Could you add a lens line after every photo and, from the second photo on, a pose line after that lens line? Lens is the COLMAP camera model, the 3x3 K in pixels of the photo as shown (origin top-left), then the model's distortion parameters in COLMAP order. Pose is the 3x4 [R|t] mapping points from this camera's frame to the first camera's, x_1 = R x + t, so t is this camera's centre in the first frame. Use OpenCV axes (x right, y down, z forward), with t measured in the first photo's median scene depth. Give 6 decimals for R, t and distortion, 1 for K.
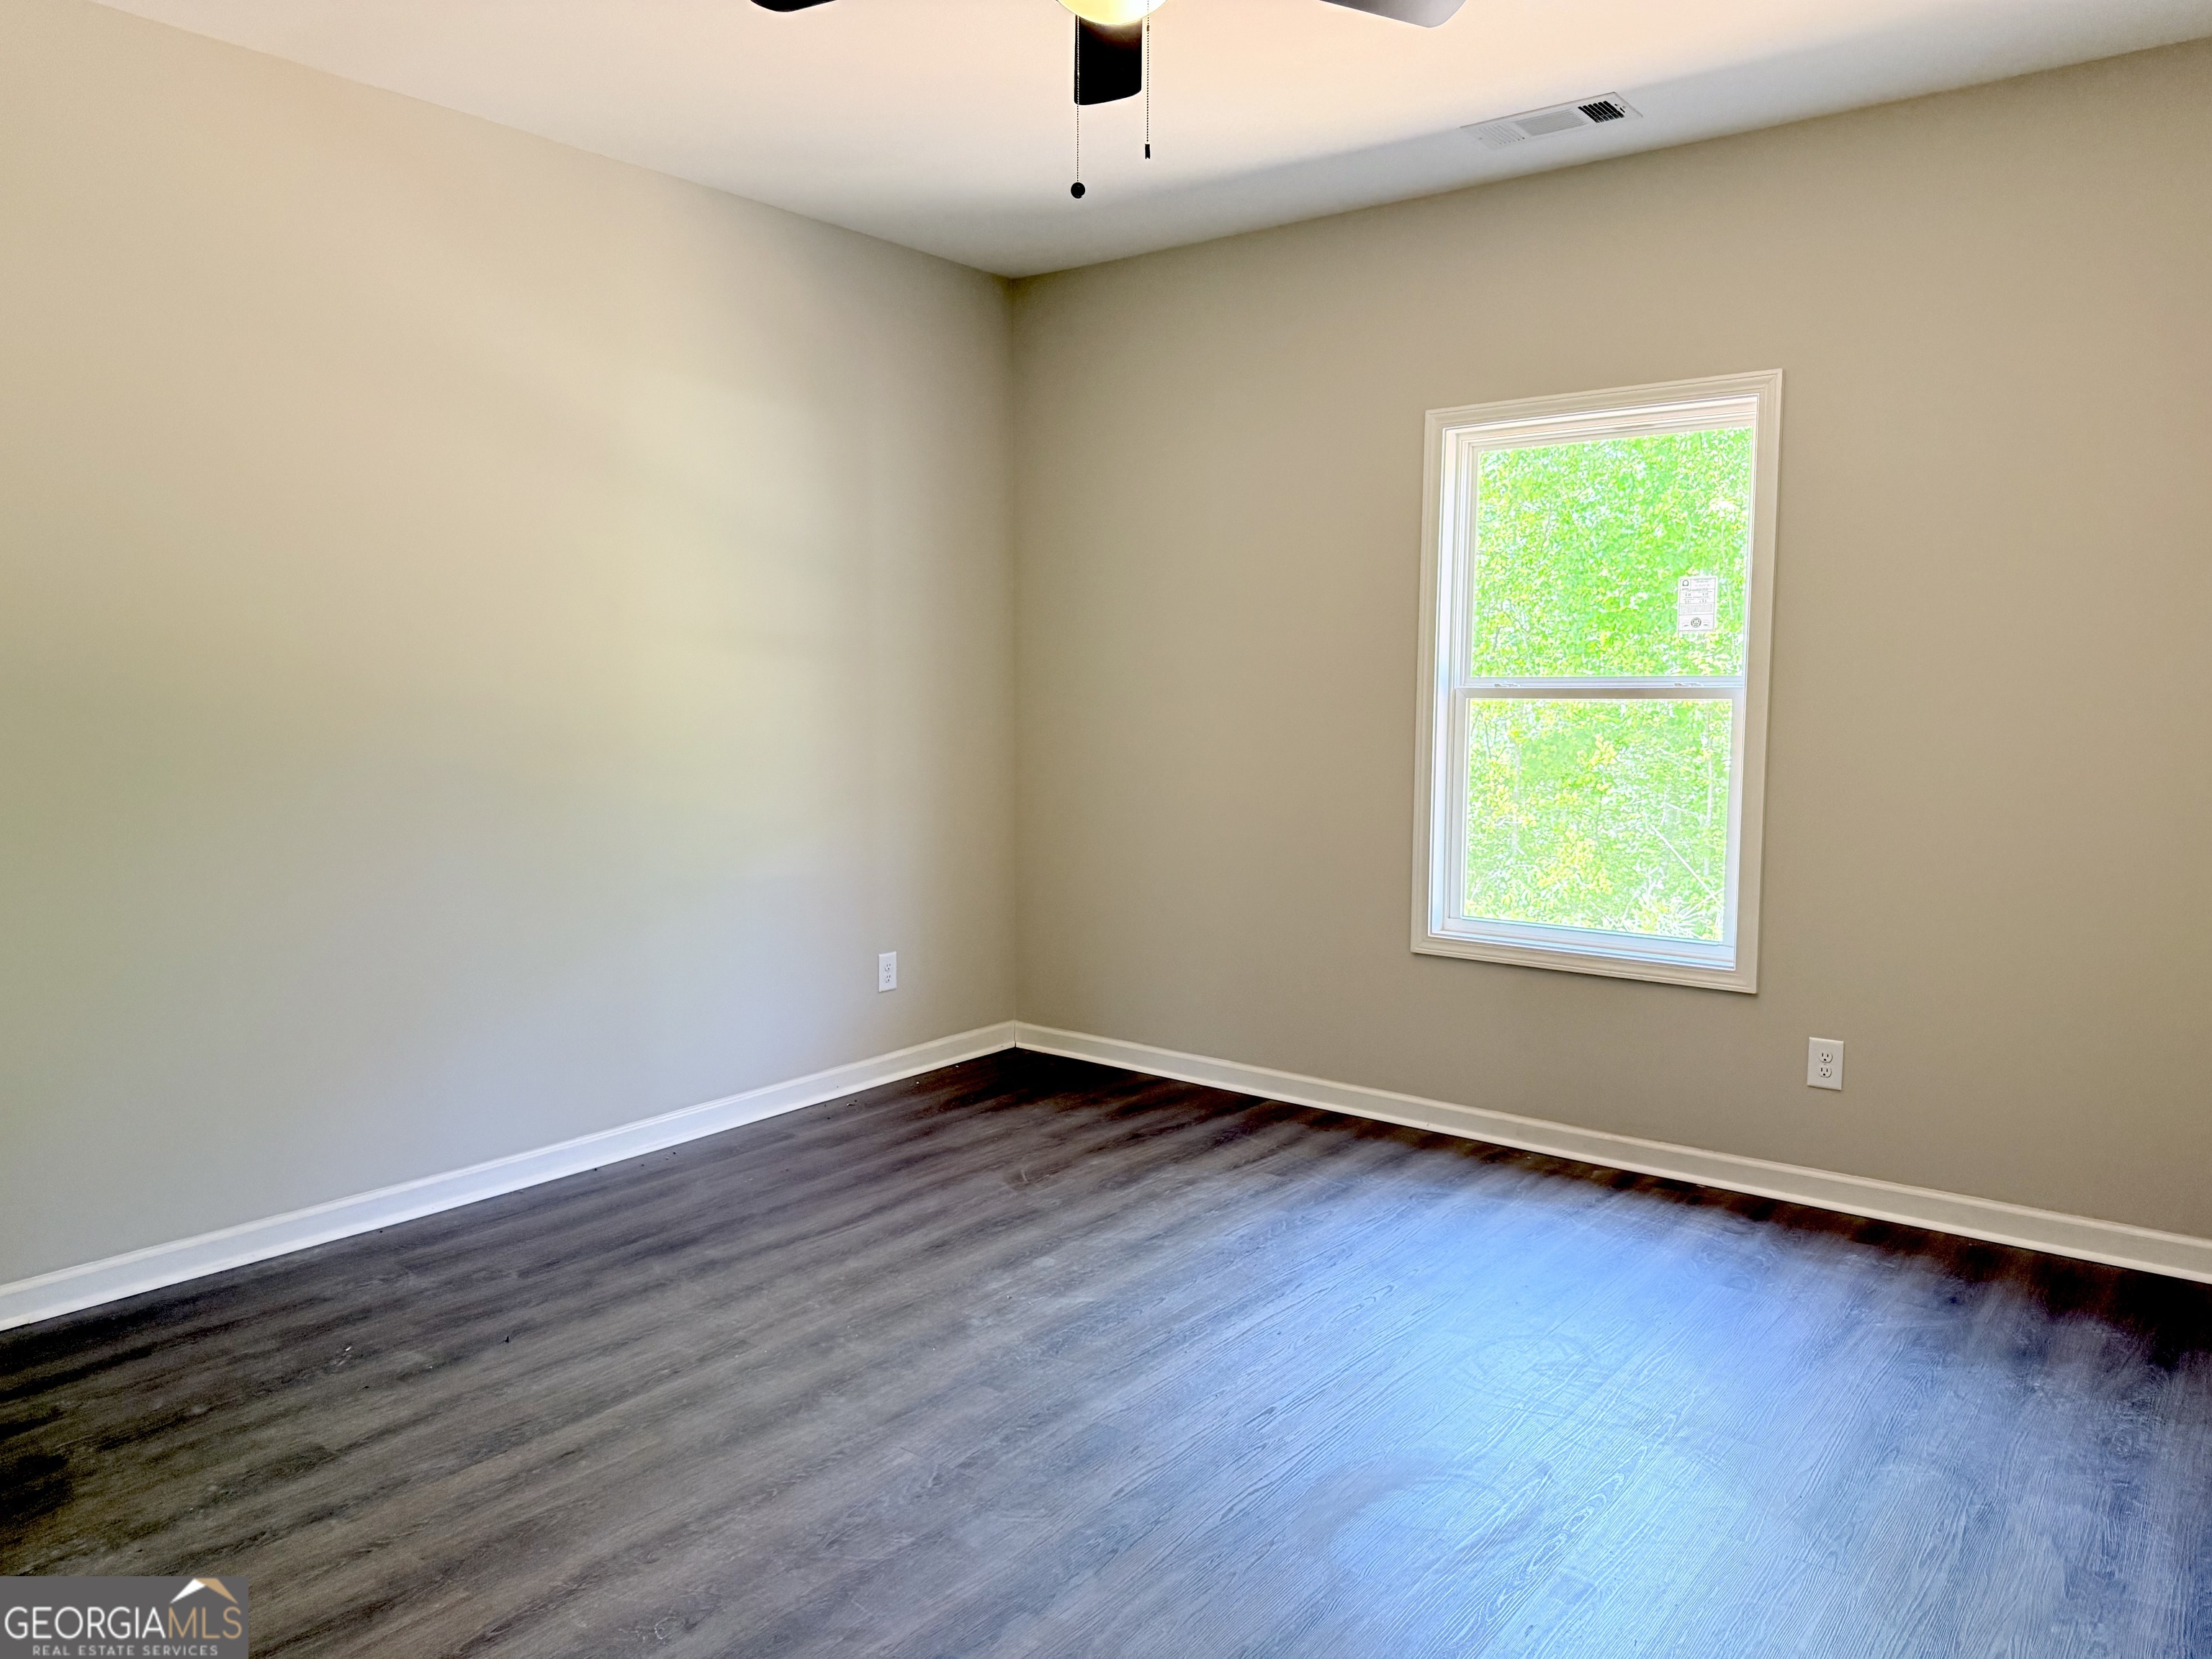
lens RADIAL K [[1539.2, 0, 1108.5], [0, 1539.2, 844.0], [0, 0, 1]] dist [0.103744, -0.138992]
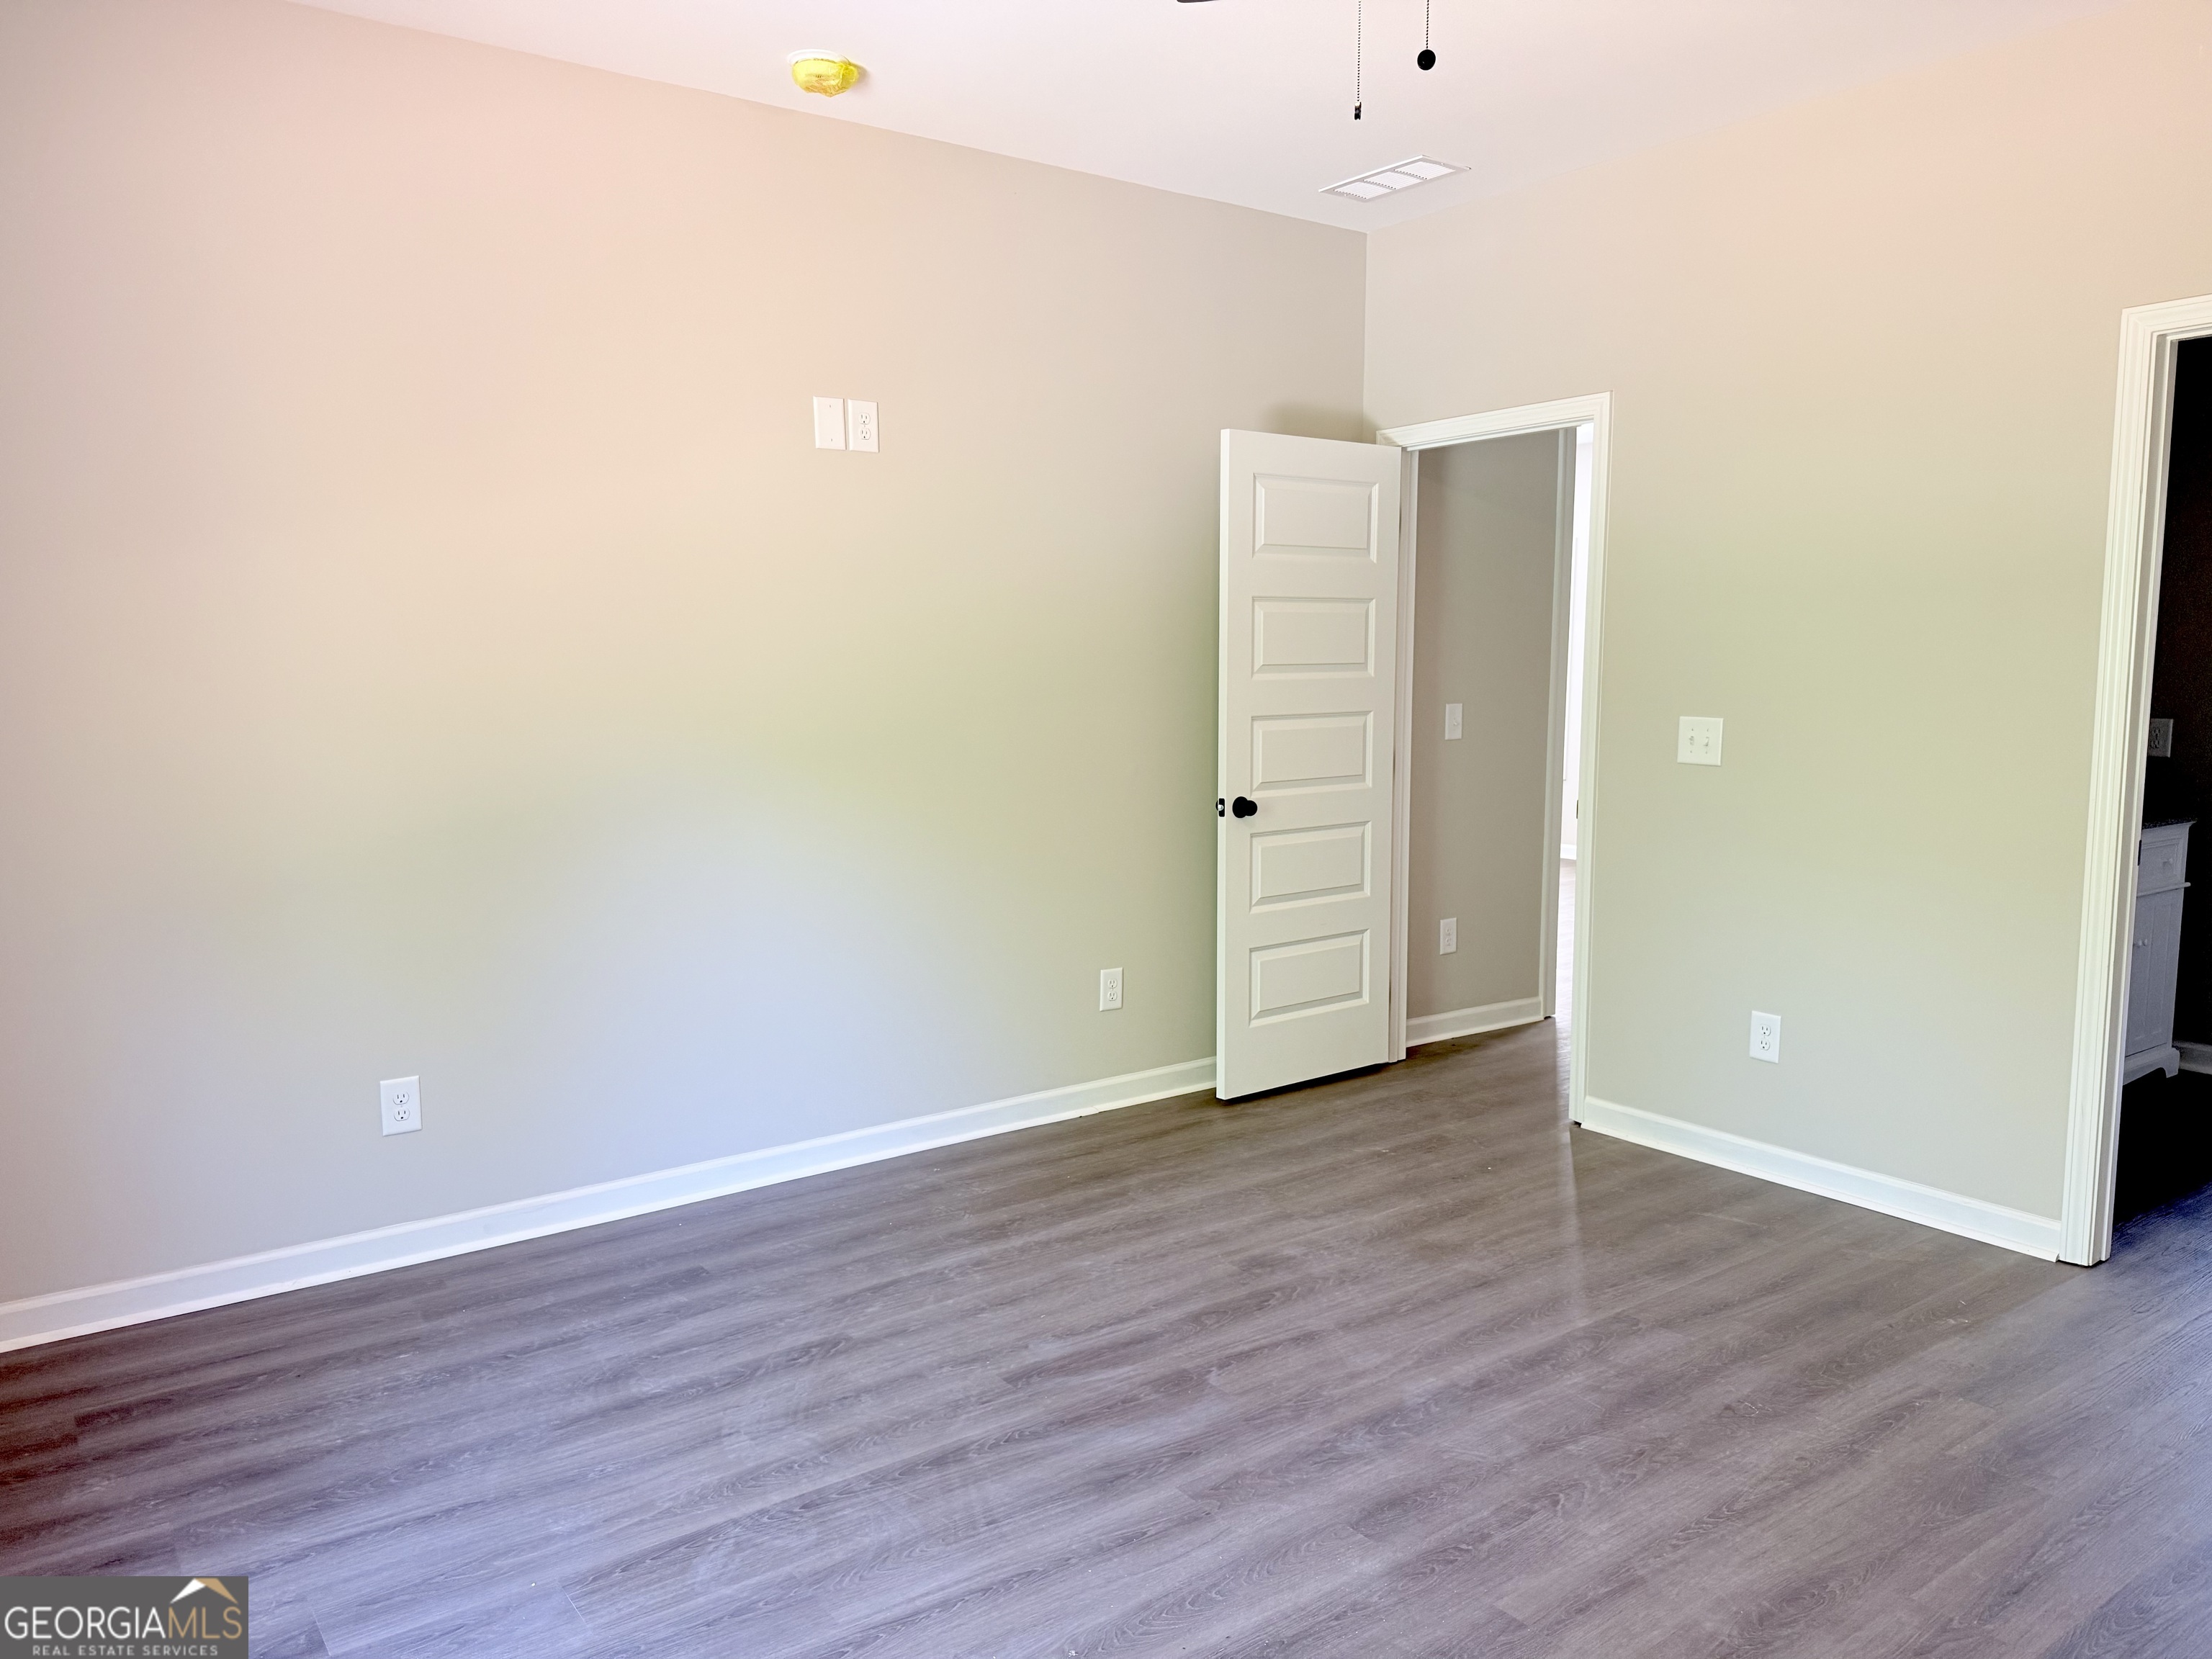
lens RADIAL K [[1579.8, 0, 1112.9], [0, 1579.8, 838.5], [0, 0, 1]] dist [0.071828, -0.092221]
pose [[-0.963537, -0.031514, 0.265713, -0.096472], [0.028008, 0.975707, 0.217284, -0.220593], [-0.266106, 0.216803, -0.939247, 1.932757]]
